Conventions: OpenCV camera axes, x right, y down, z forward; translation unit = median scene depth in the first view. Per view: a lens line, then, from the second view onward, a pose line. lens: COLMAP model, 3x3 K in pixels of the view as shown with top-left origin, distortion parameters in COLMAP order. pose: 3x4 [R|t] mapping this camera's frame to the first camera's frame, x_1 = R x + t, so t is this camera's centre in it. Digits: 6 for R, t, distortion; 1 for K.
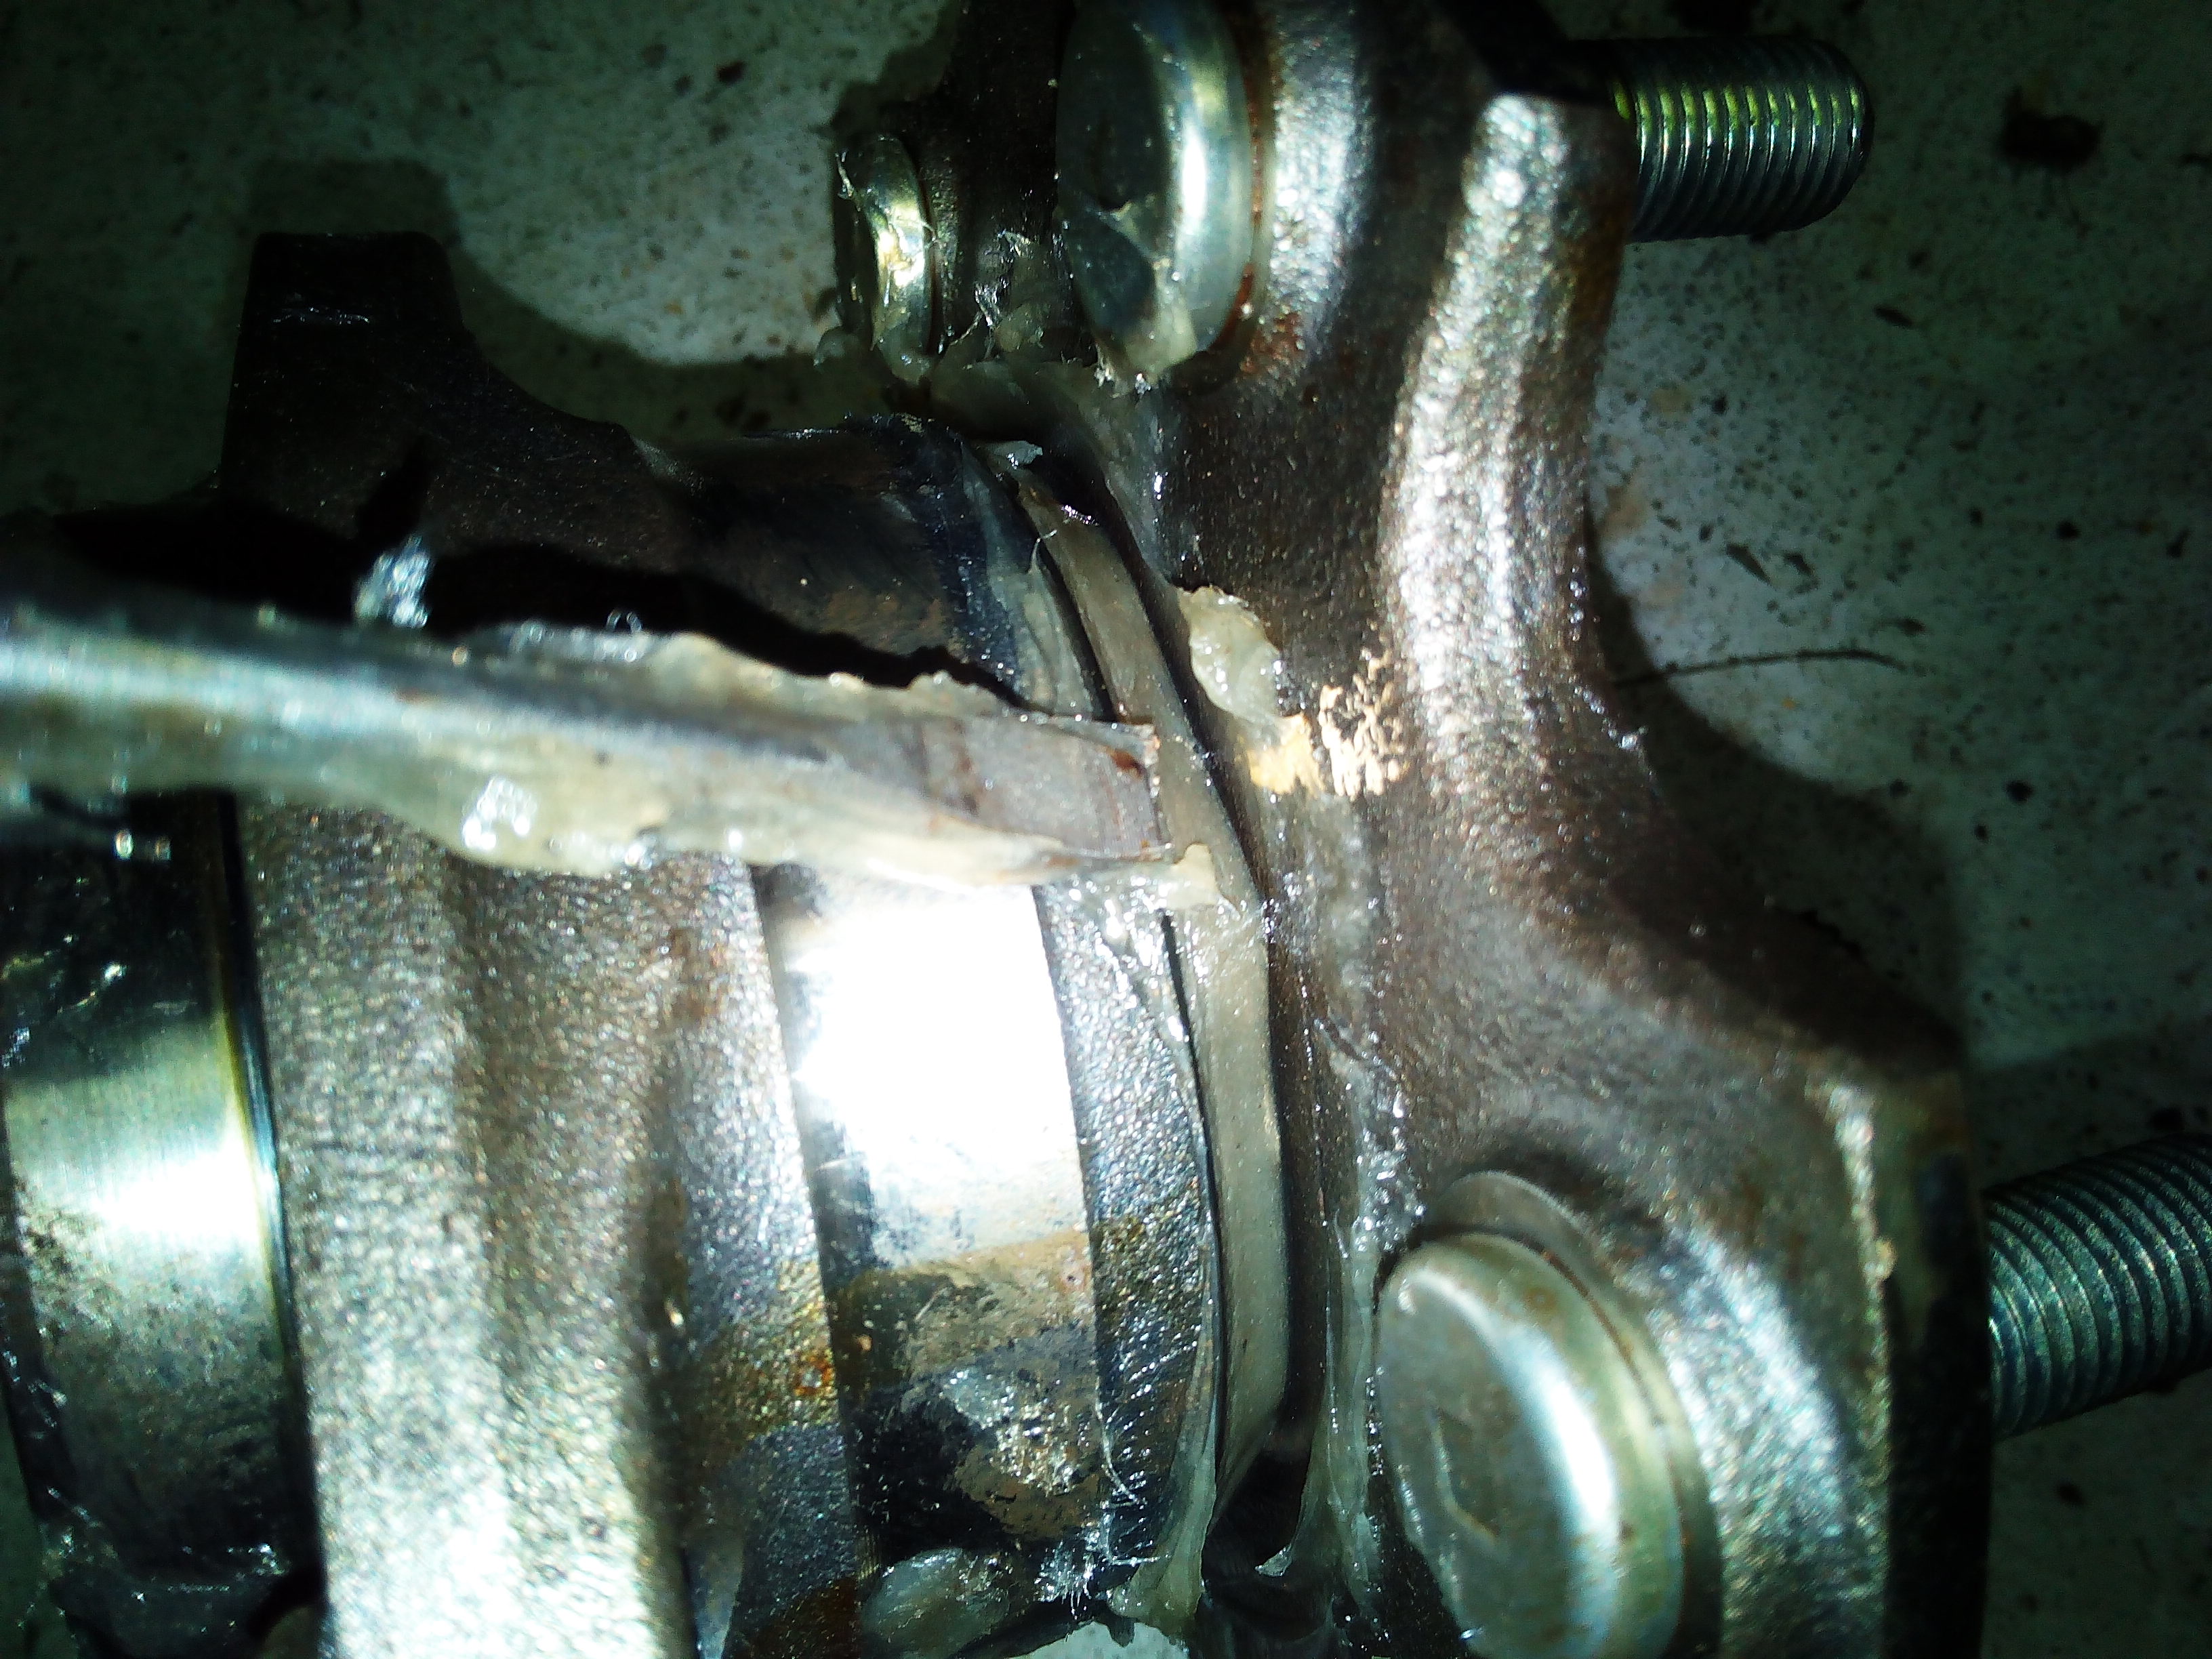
lens RADIAL K [[1890.9, 0, 1099.3], [0, 1890.9, 824.4], [0, 0, 1]] dist [0.079987, -0.187163]
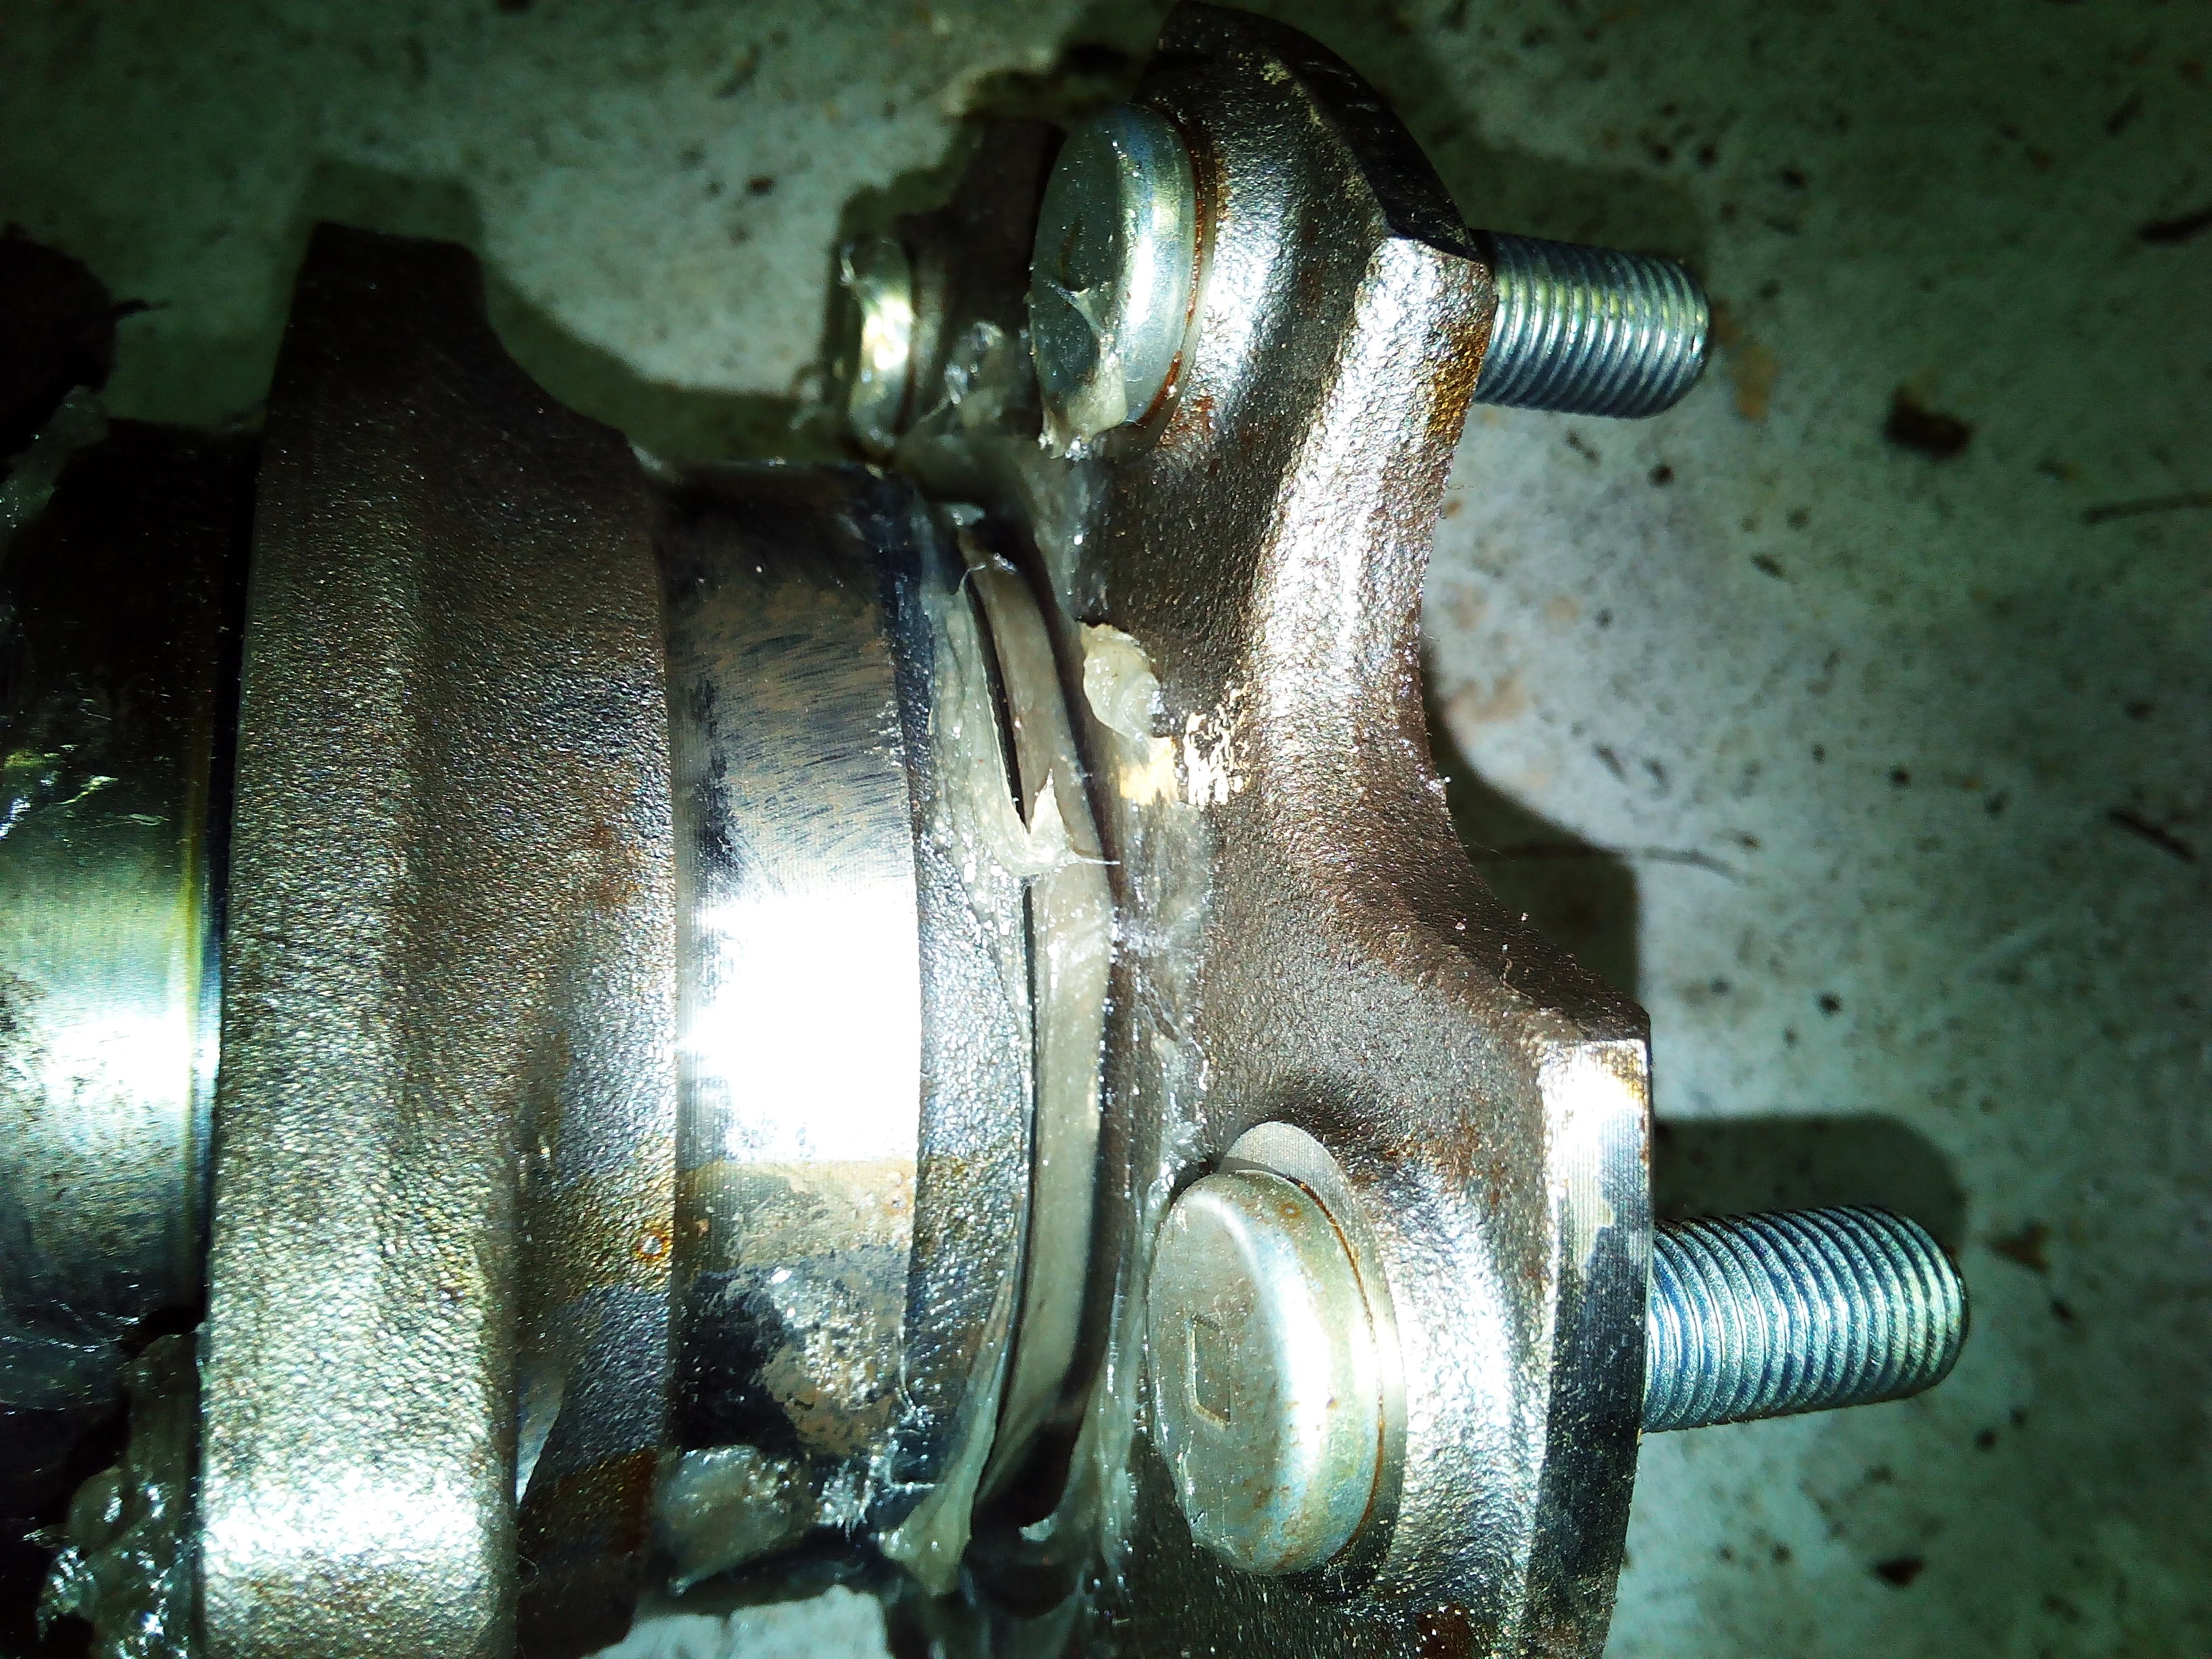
lens RADIAL K [[1890.9, 0, 1094.2], [0, 1890.9, 823.3], [0, 0, 1]] dist [0.079987, -0.187163]
pose [[0.987568, 0.151961, 0.040213, 0.022218], [-0.147218, 0.983804, -0.102257, 0.117578], [-0.055100, 0.095066, 0.993945, -0.142988]]
